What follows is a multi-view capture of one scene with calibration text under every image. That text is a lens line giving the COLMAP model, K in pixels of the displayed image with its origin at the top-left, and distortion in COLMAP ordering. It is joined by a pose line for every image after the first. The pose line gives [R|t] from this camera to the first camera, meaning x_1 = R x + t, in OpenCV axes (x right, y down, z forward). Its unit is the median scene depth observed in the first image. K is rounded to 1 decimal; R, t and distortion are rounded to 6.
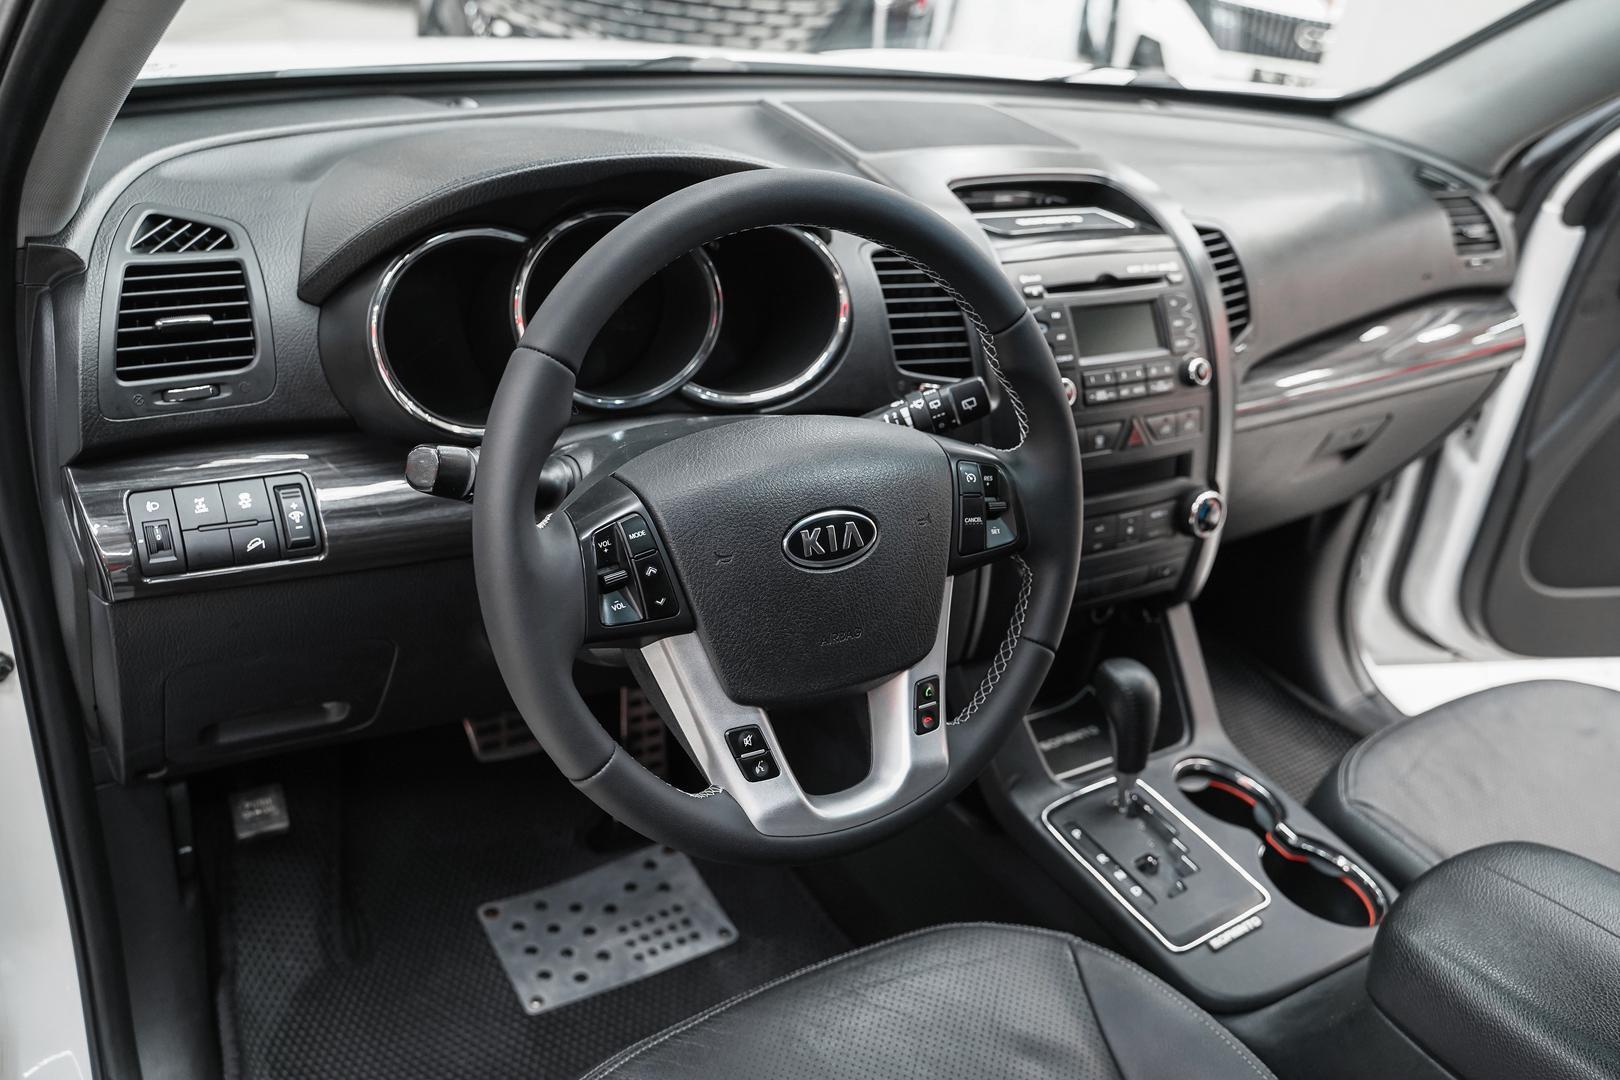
lens RADIAL K [[1334.7, 0, 810.0], [0, 1334.7, 540.0], [0, 0, 1]] dist [-0.011634, 0.008196]
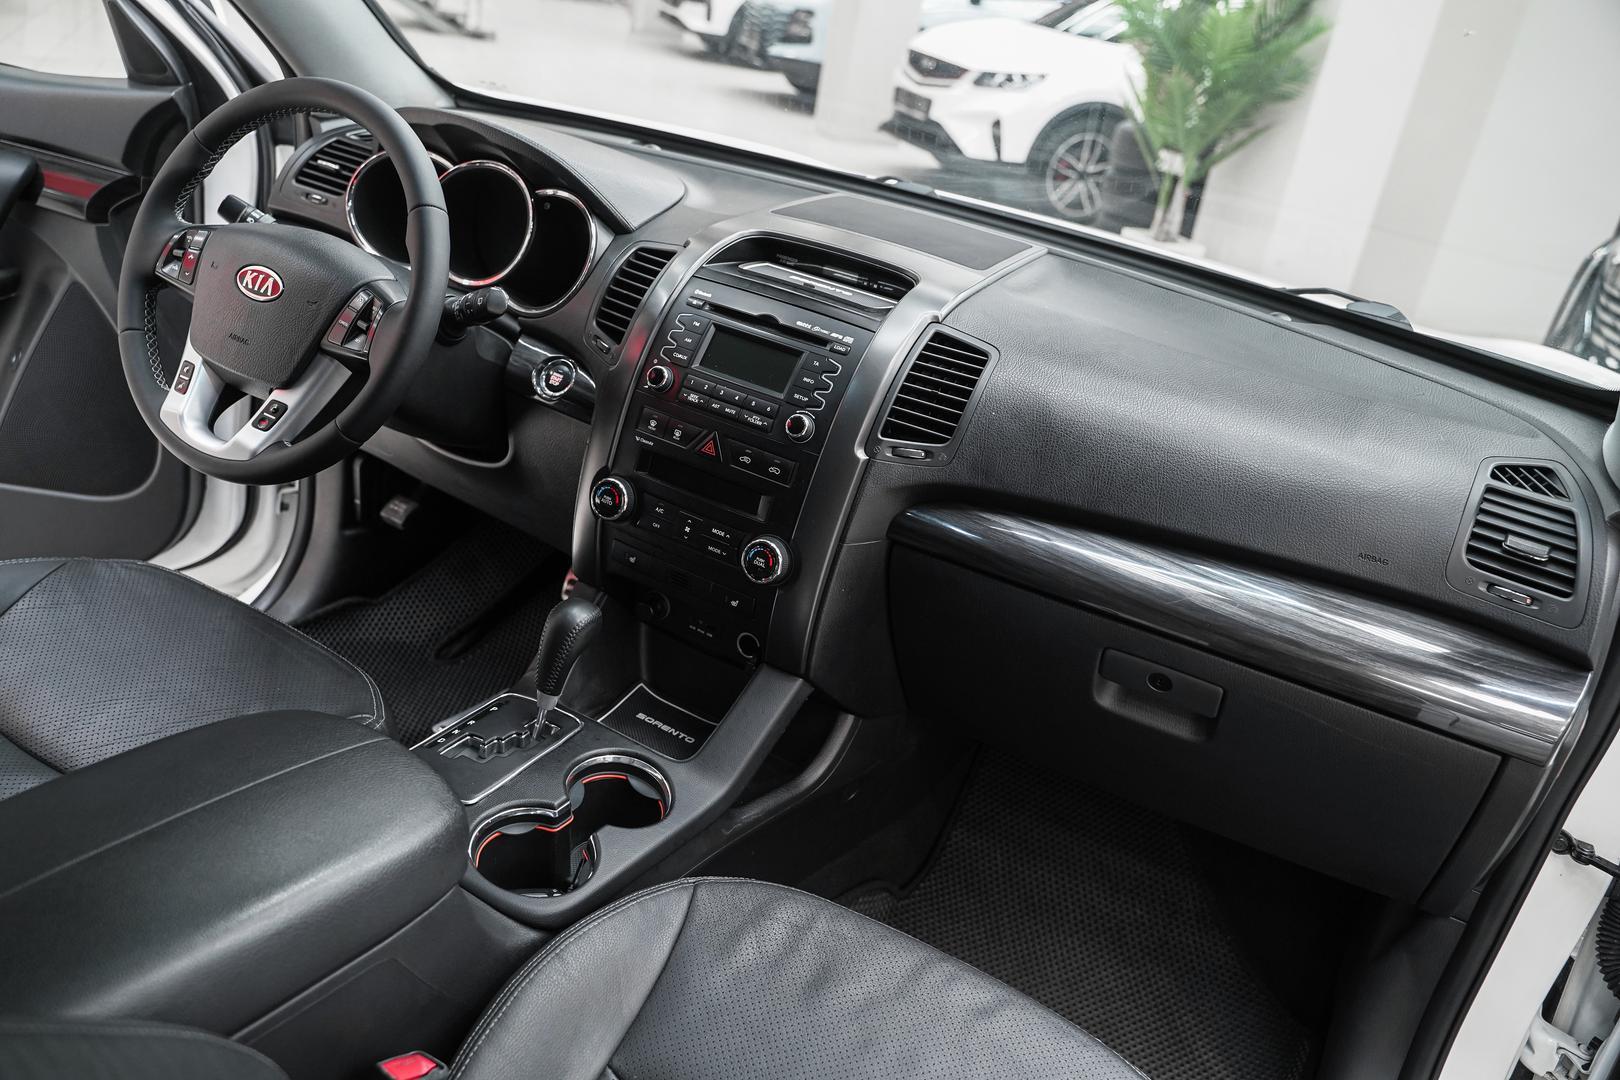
lens RADIAL K [[1292.7, 0, 801.3], [0, 1292.7, 534.1], [0, 0, 1]] dist [-0.006845, -0.001470]
pose [[0.471510, 0.324098, -0.820145, 1.152489], [-0.512471, 0.857563, 0.044260, -0.098734], [0.717671, 0.399432, 0.570441, 0.448672]]
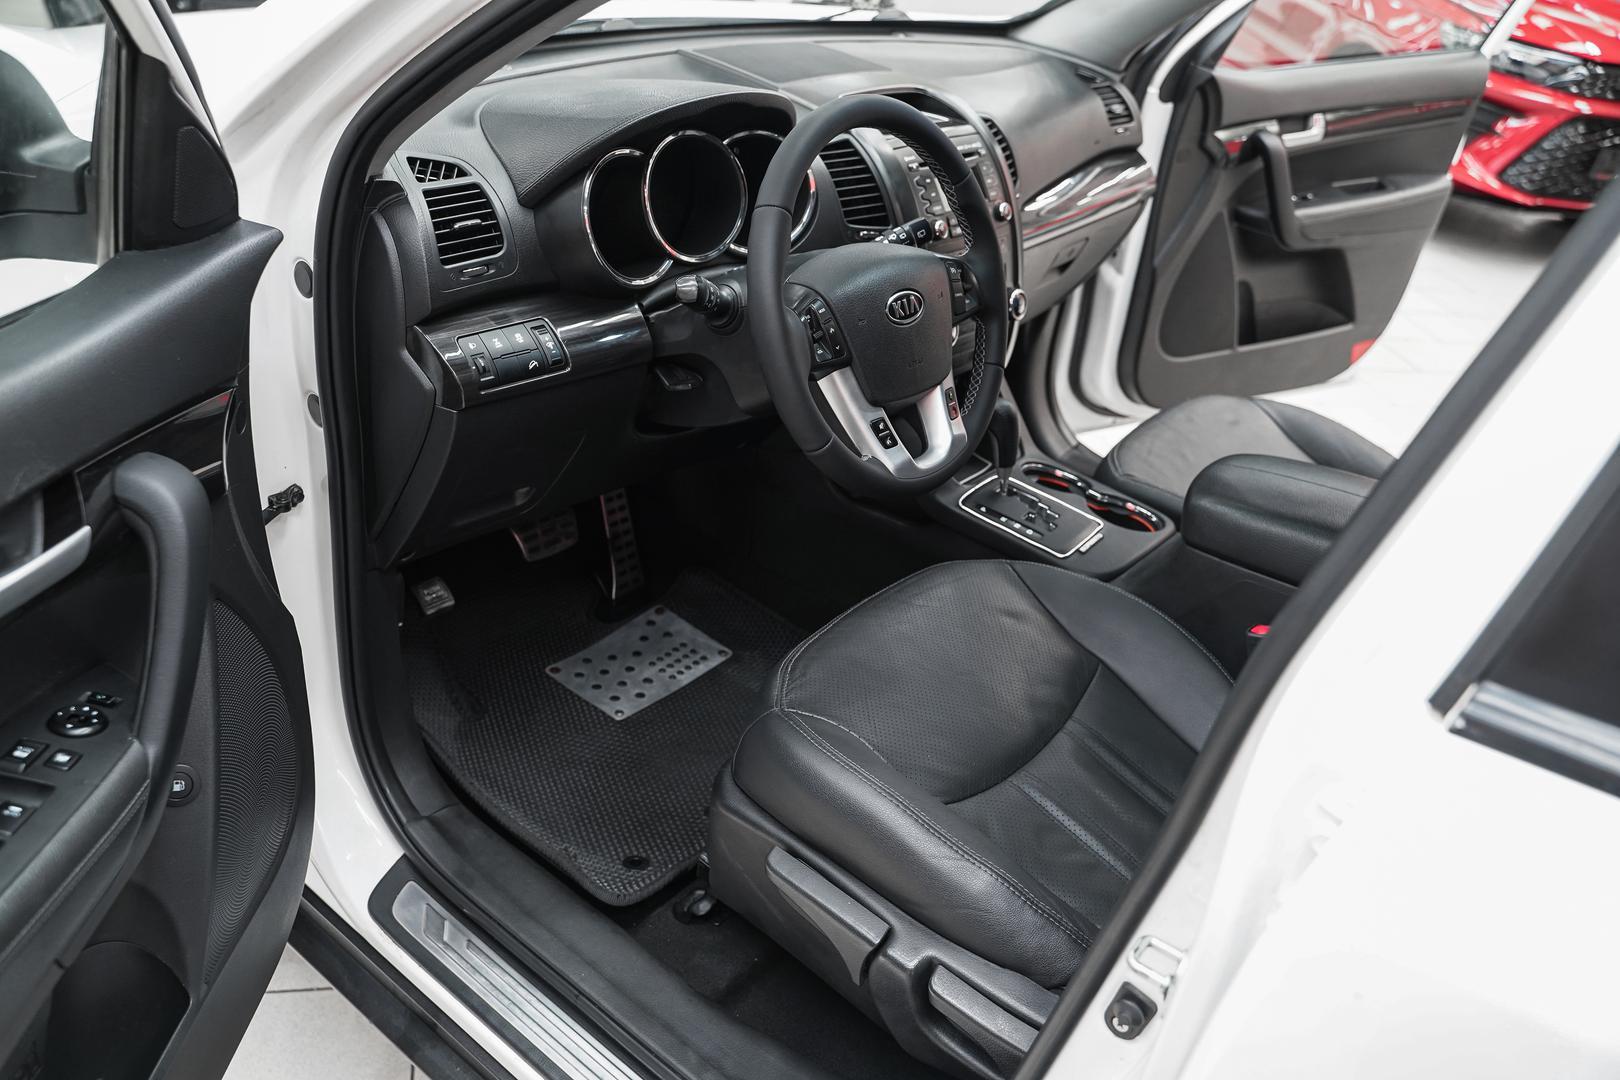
lens RADIAL K [[1300.5, 0, 794.2], [0, 1300.5, 540.9], [0, 0, 1]] dist [-0.015452, 0.013116]
pose [[0.947785, -0.163836, 0.273608, -0.415766], [0.146366, 0.985723, 0.083232, 0.089849], [-0.283338, -0.038839, 0.958233, -0.393859]]
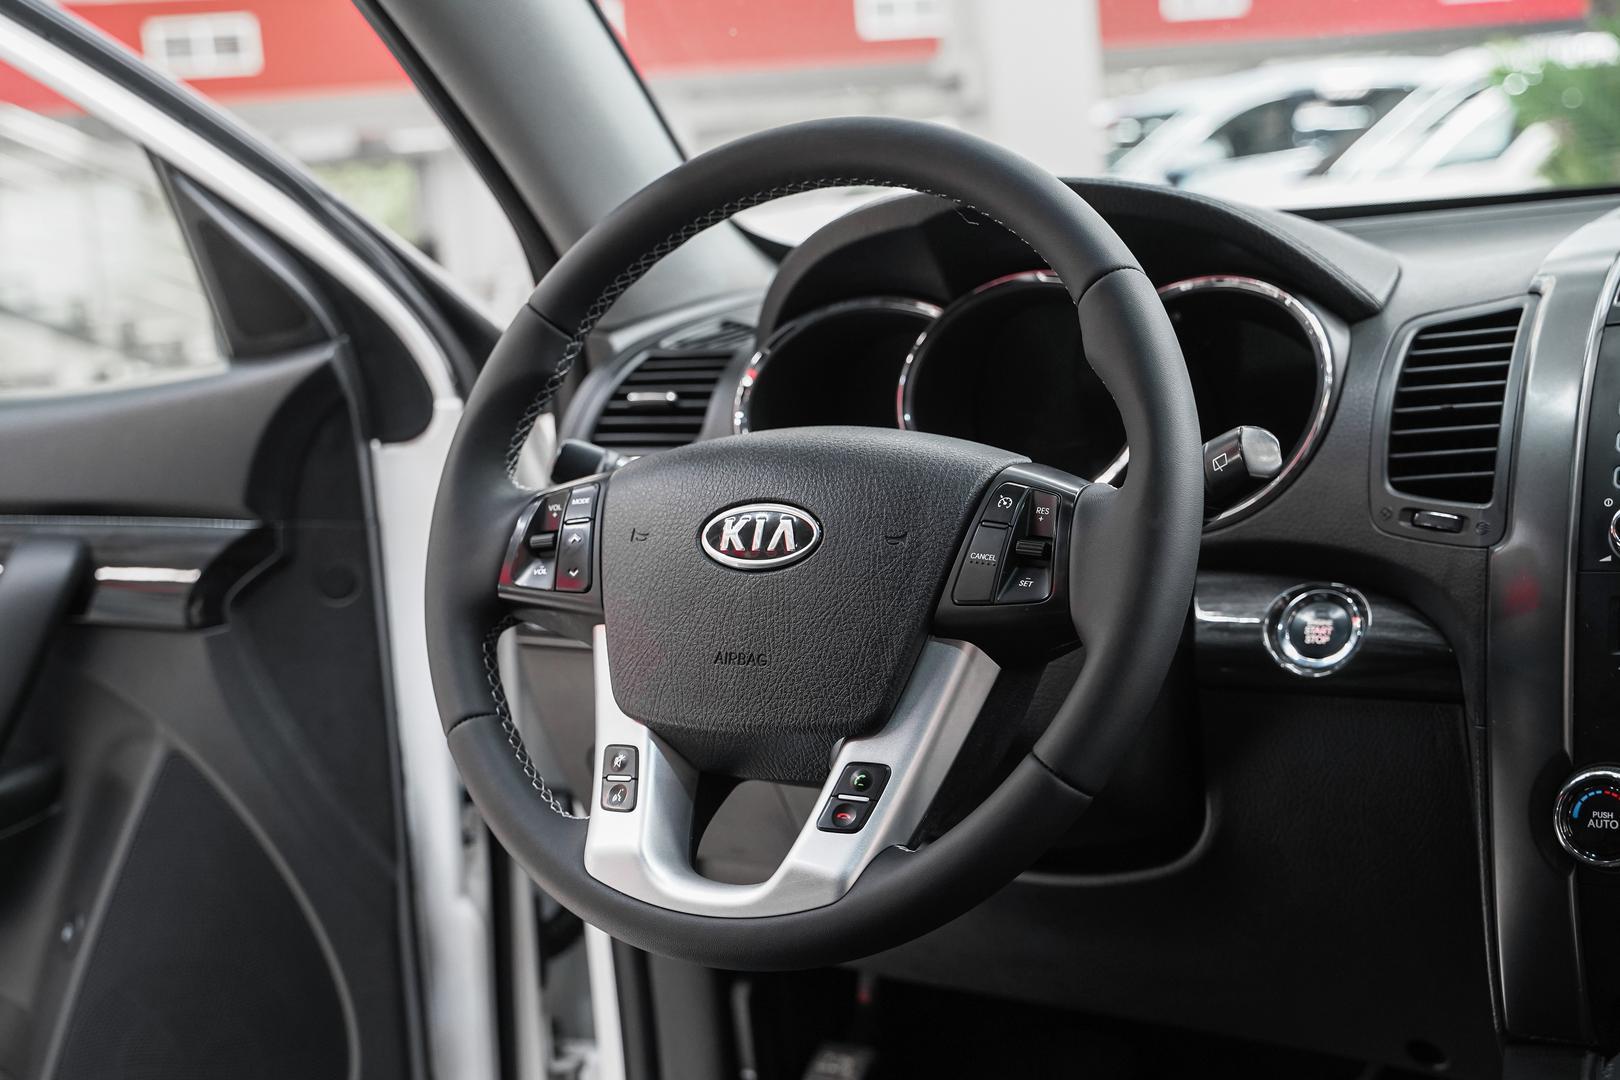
lens RADIAL K [[2154.5, 0, 810.0], [0, 2154.5, 540.0], [0, 0, 1]] dist [0.013041, 0.010322]
pose [[0.453582, -0.030806, -0.890682, 0.761632], [-0.304953, 0.933709, -0.187592, 0.151239], [0.837417, 0.356704, 0.414119, 0.322694]]
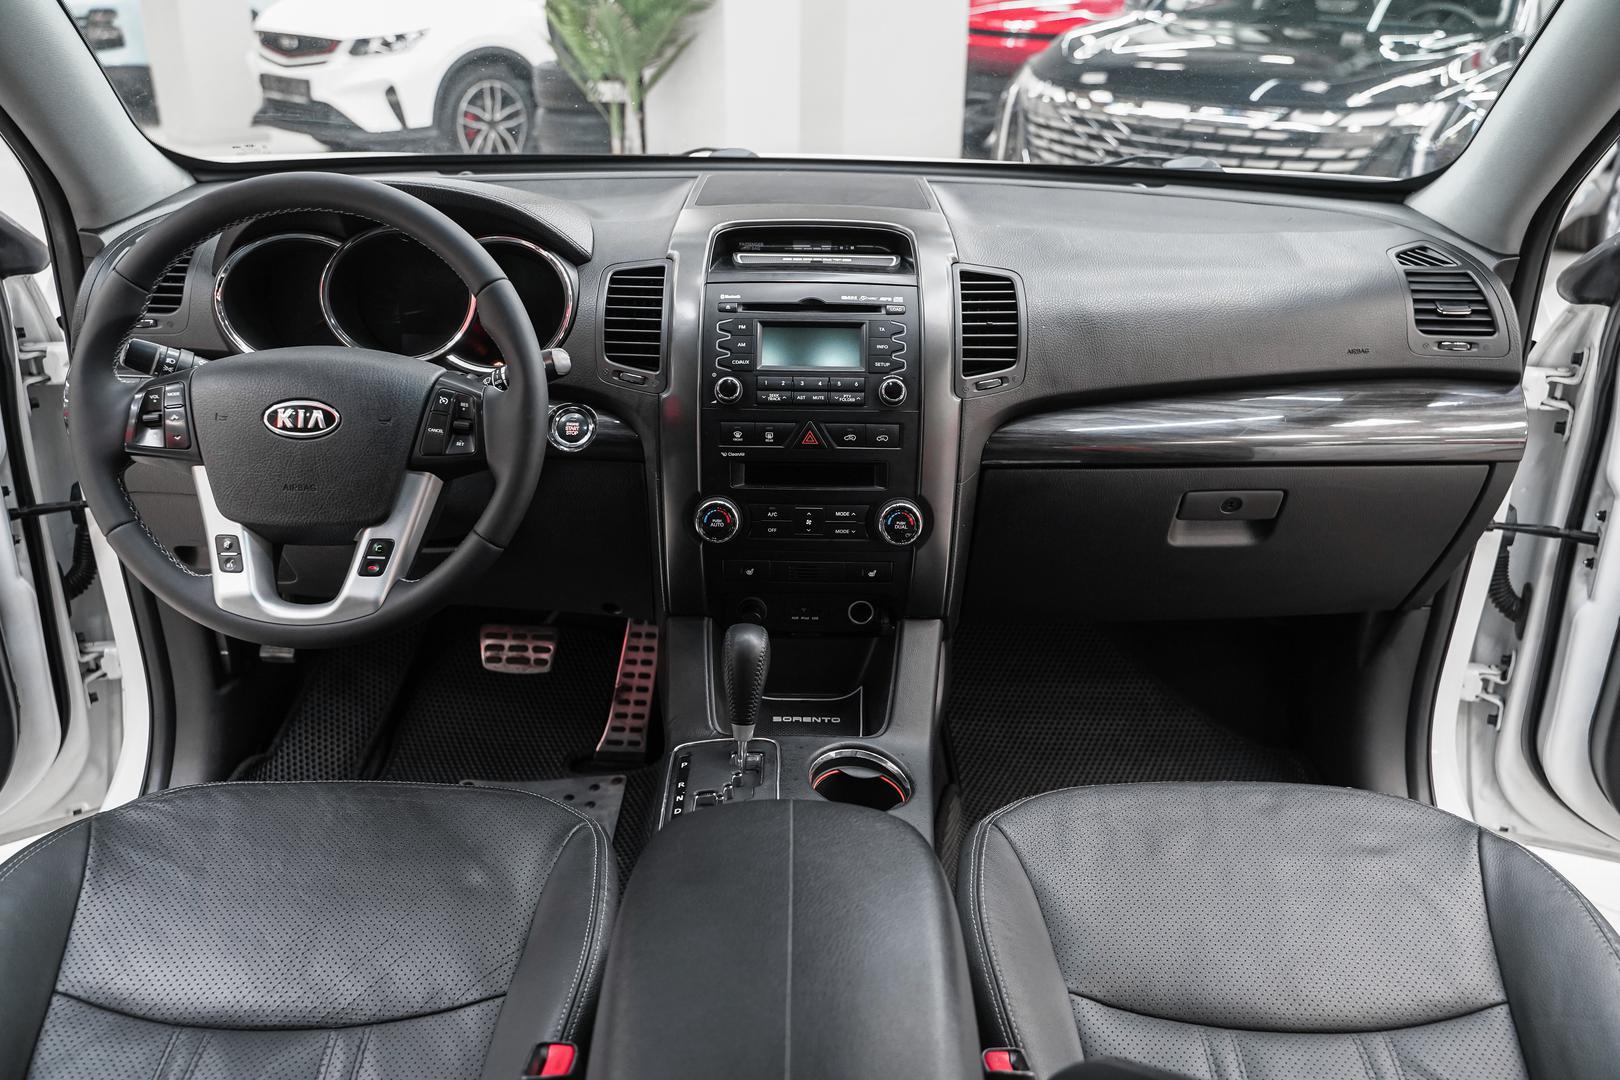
lens RADIAL K [[1300.5, 0, 794.2], [0, 1300.5, 540.9], [0, 0, 1]] dist [-0.015452, 0.013116]
pose [[0.842378, 0.121644, -0.524978, 0.798509], [-0.181226, 0.981396, -0.063394, 0.079135], [0.507500, 0.148541, 0.848752, 0.059749]]
